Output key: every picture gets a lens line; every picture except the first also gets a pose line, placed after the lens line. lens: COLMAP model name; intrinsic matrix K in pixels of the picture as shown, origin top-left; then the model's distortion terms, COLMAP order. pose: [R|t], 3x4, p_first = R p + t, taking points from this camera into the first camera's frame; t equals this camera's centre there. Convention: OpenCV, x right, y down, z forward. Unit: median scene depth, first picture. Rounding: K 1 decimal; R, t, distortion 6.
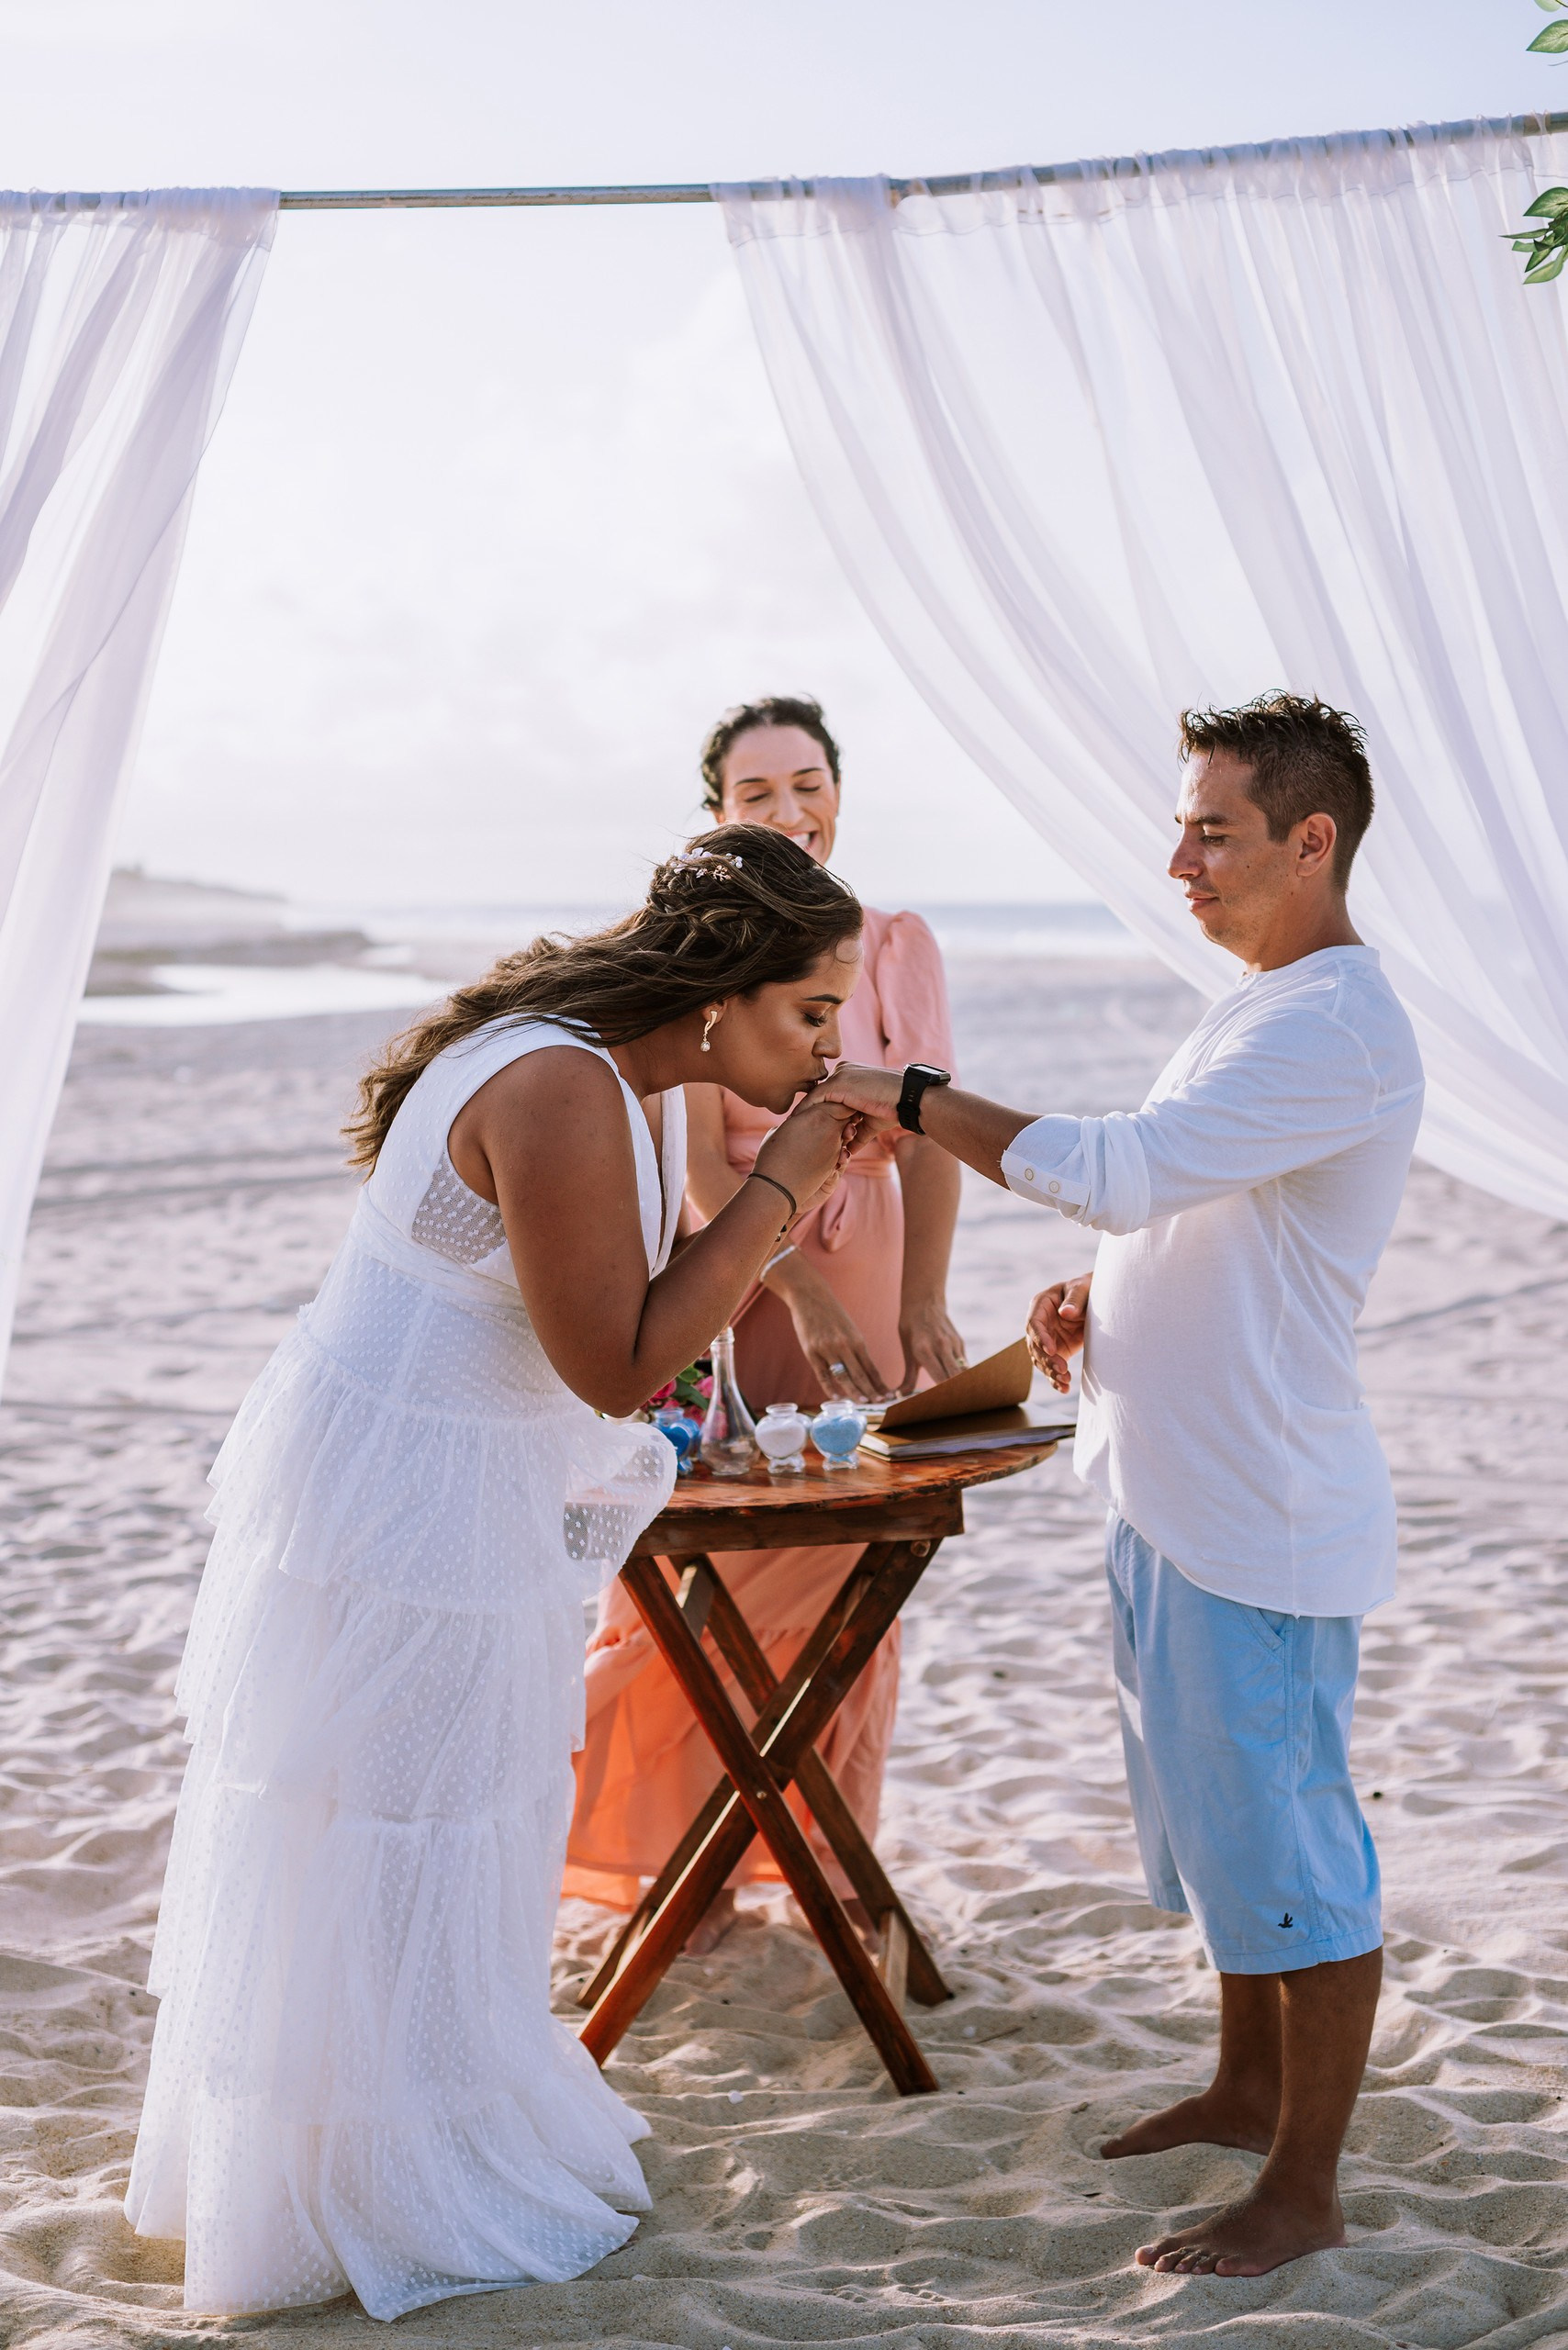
lens RADIAL K [[3379.5, 0, 793.7], [0, 3379.5, 1126.6], [0, 0, 1]] dist [-0.001836, 0.009774]
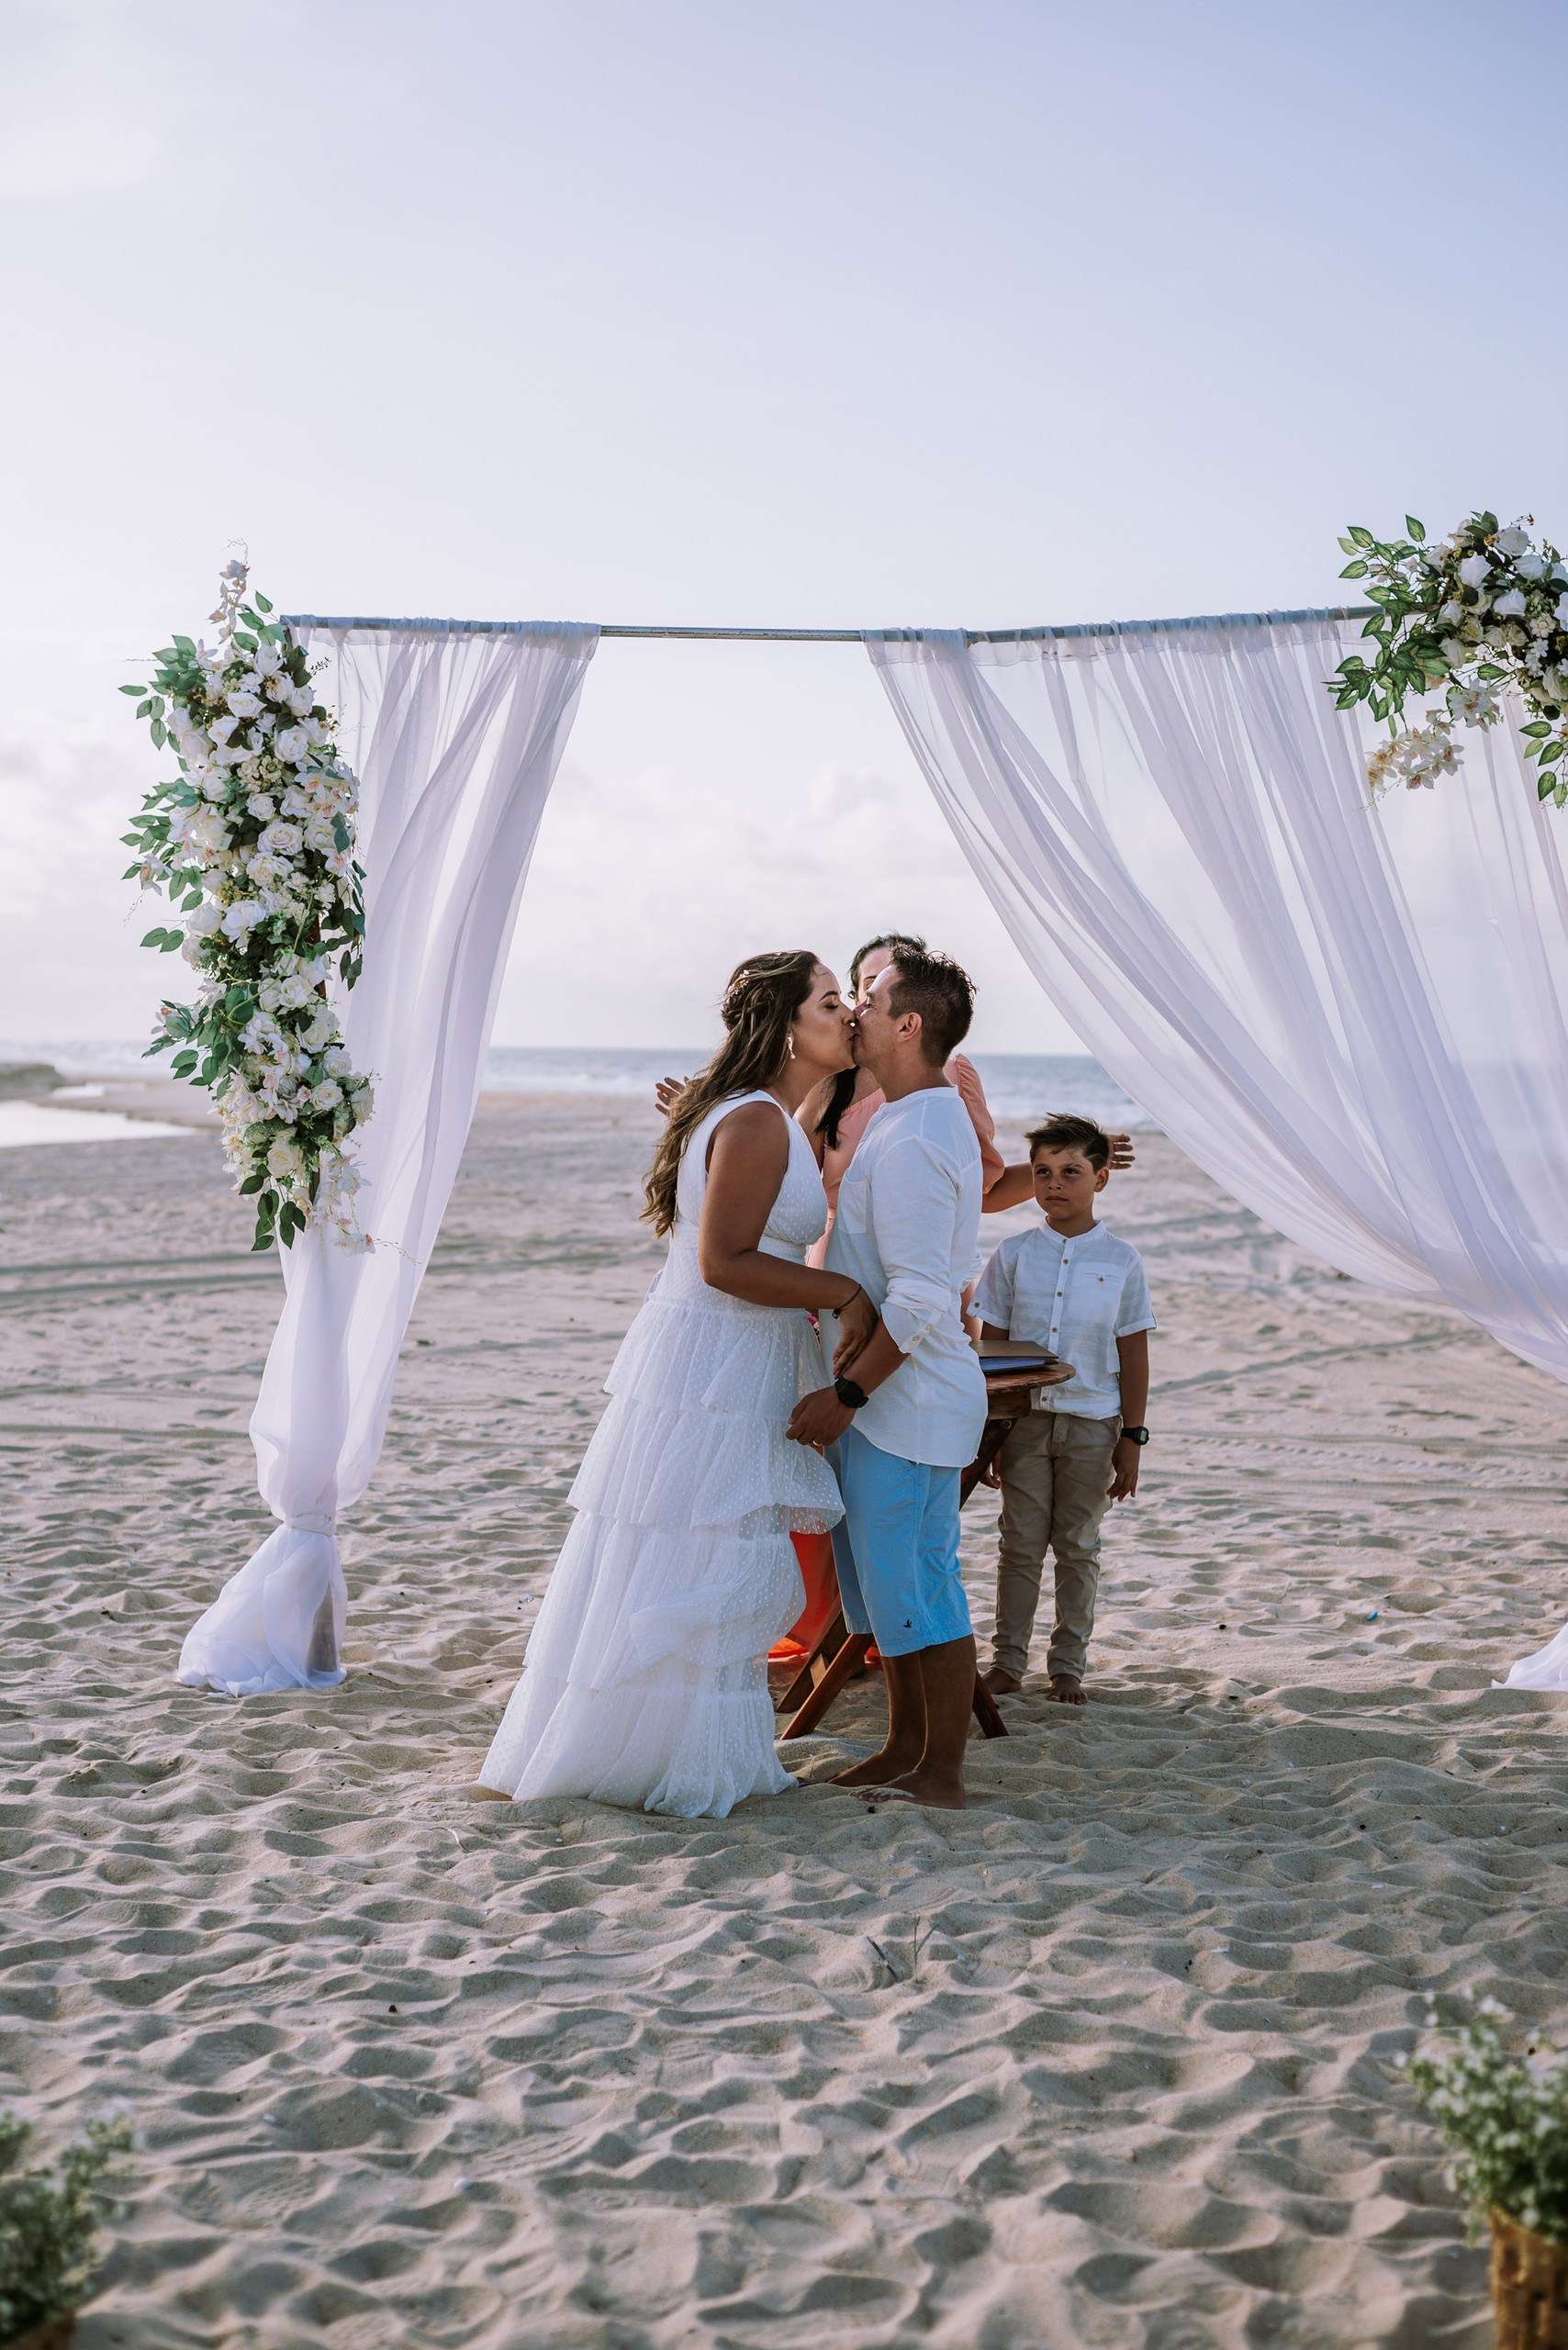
lens RADIAL K [[3379.5, 0, 793.7], [0, 3379.5, 1126.6], [0, 0, 1]] dist [-0.001836, 0.009774]
pose [[0.994928, 0.016028, 0.099304, -0.215532], [-0.011716, 0.998969, -0.043857, 0.041347], [-0.099905, 0.042471, 0.994090, -0.644238]]
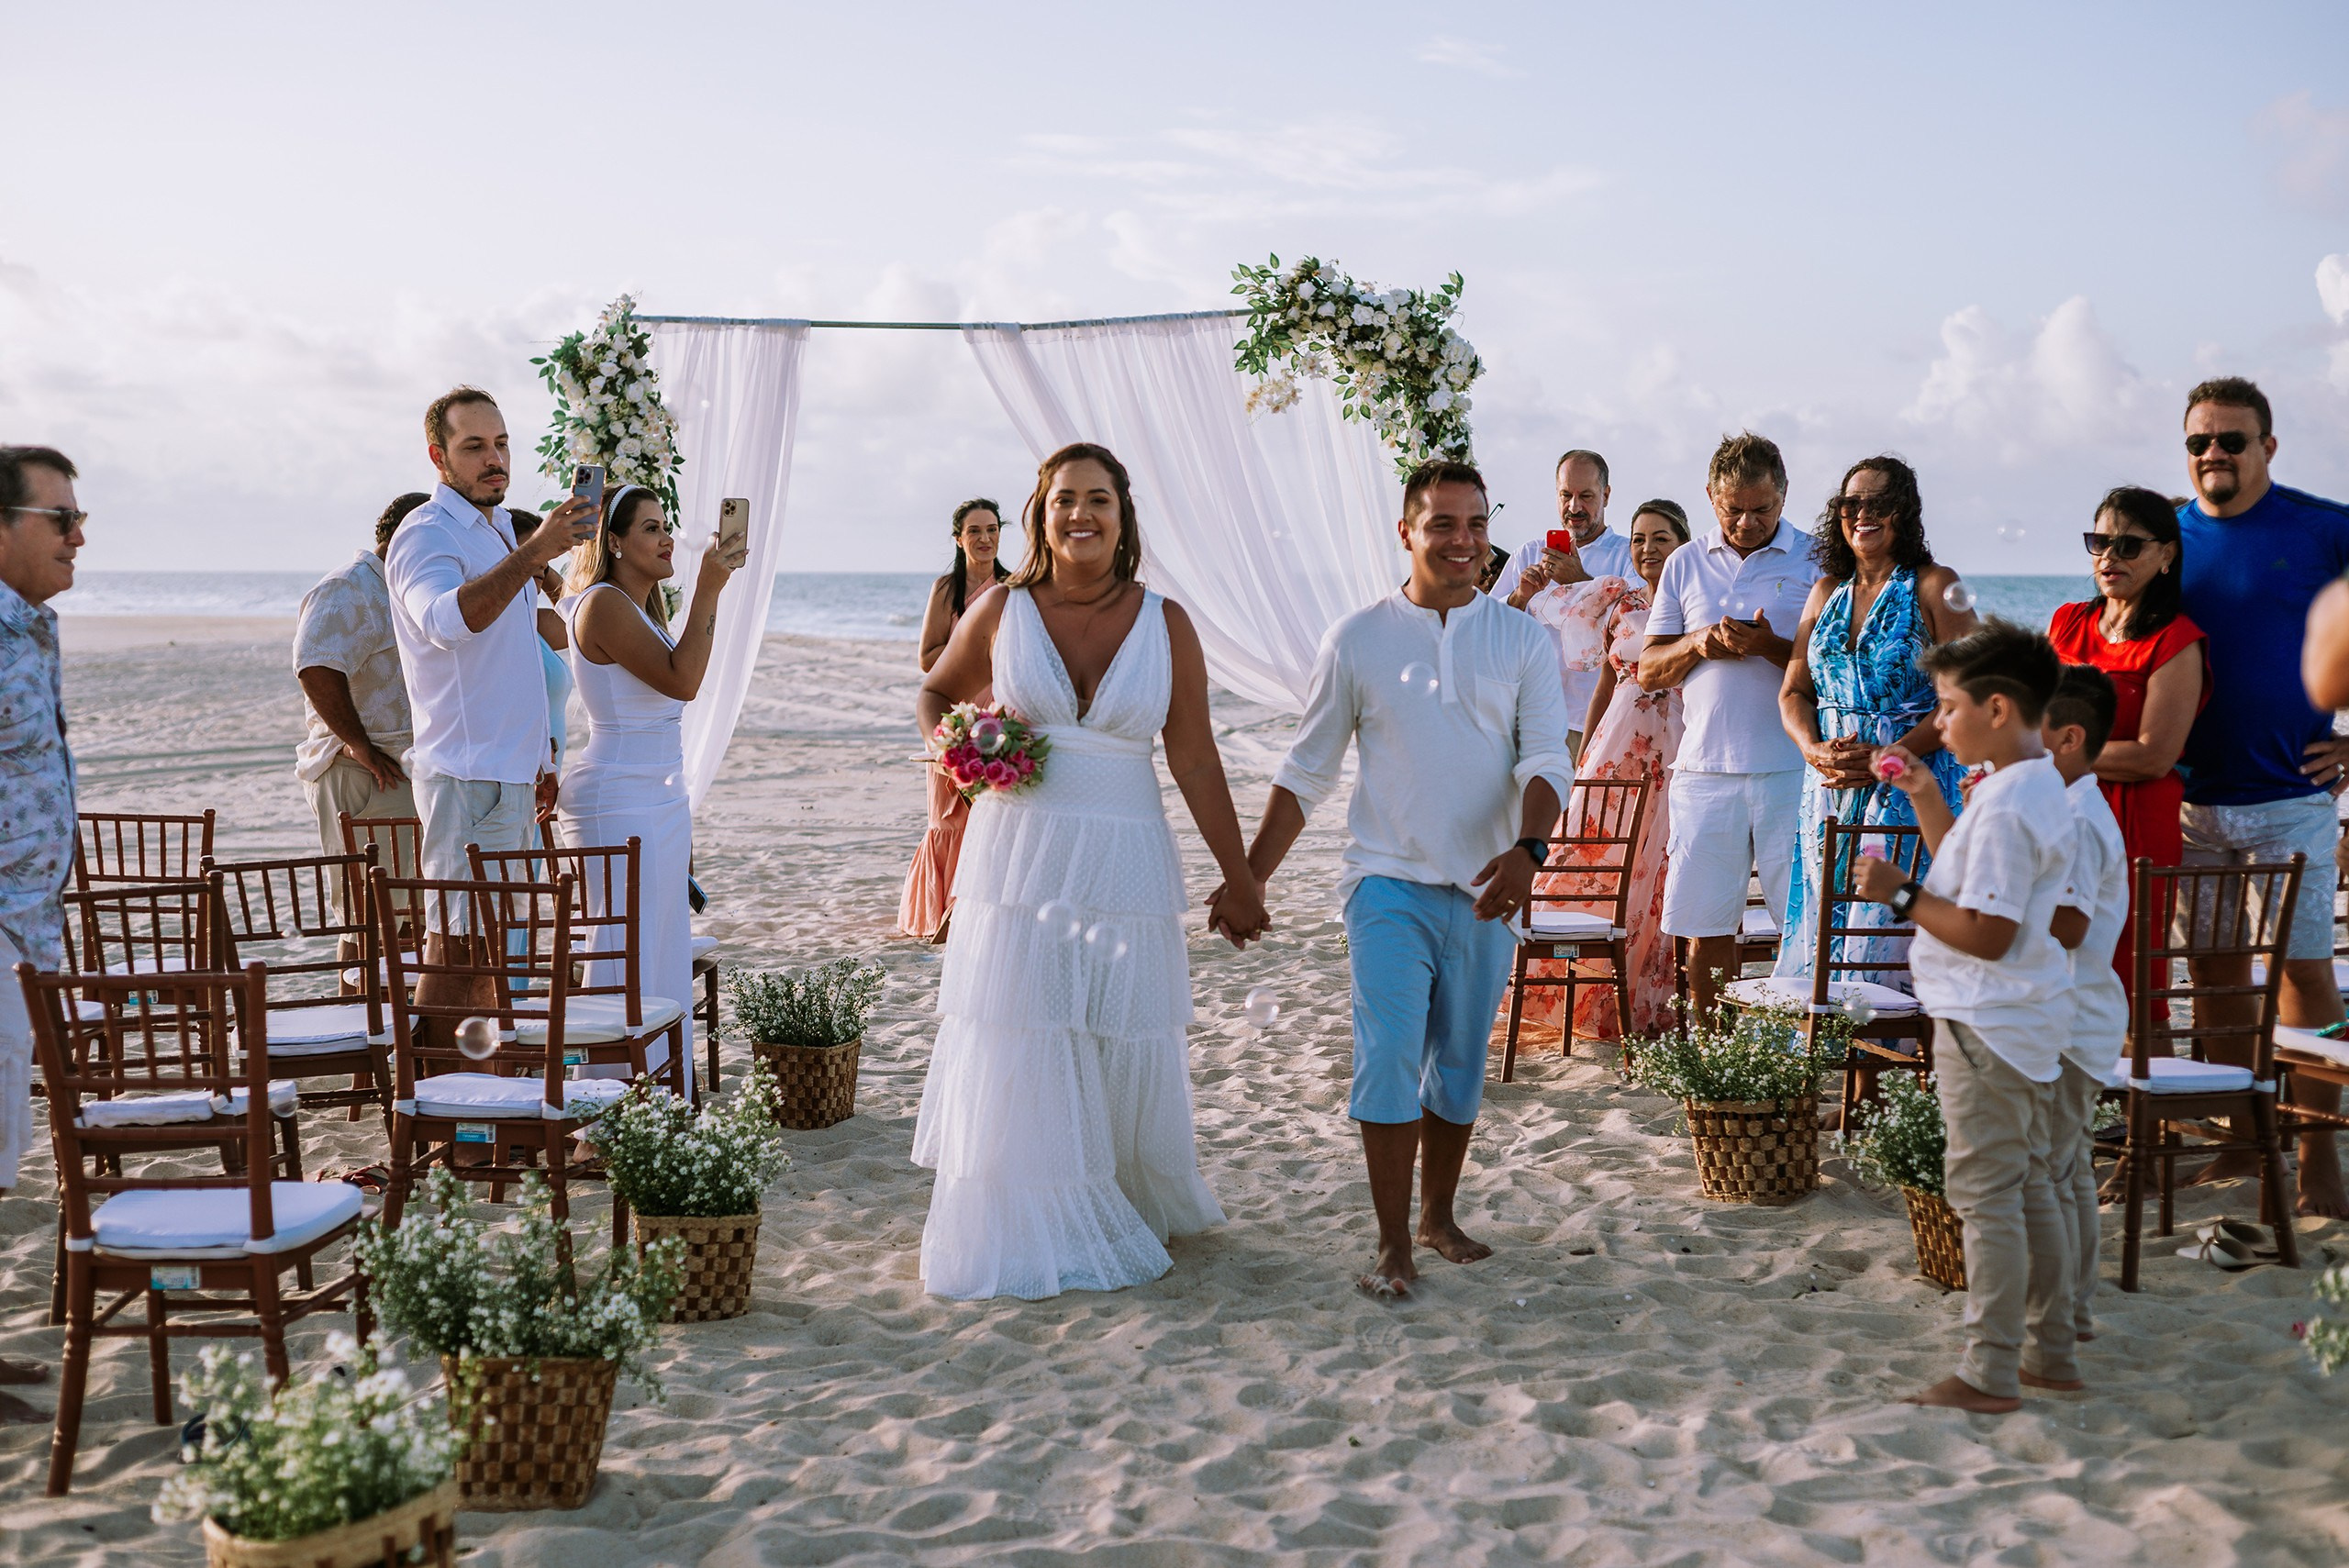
lens RADIAL K [[3554.1, 0, 1174.5], [0, 3554.1, 784.0], [0, 0, 1]] dist [-0.001867, 0.002217]
pose [[0.958622, -0.012321, 0.284415, -0.703166], [0.014423, 0.999882, -0.005299, 0.132901], [-0.284316, 0.009182, 0.958687, -1.929052]]
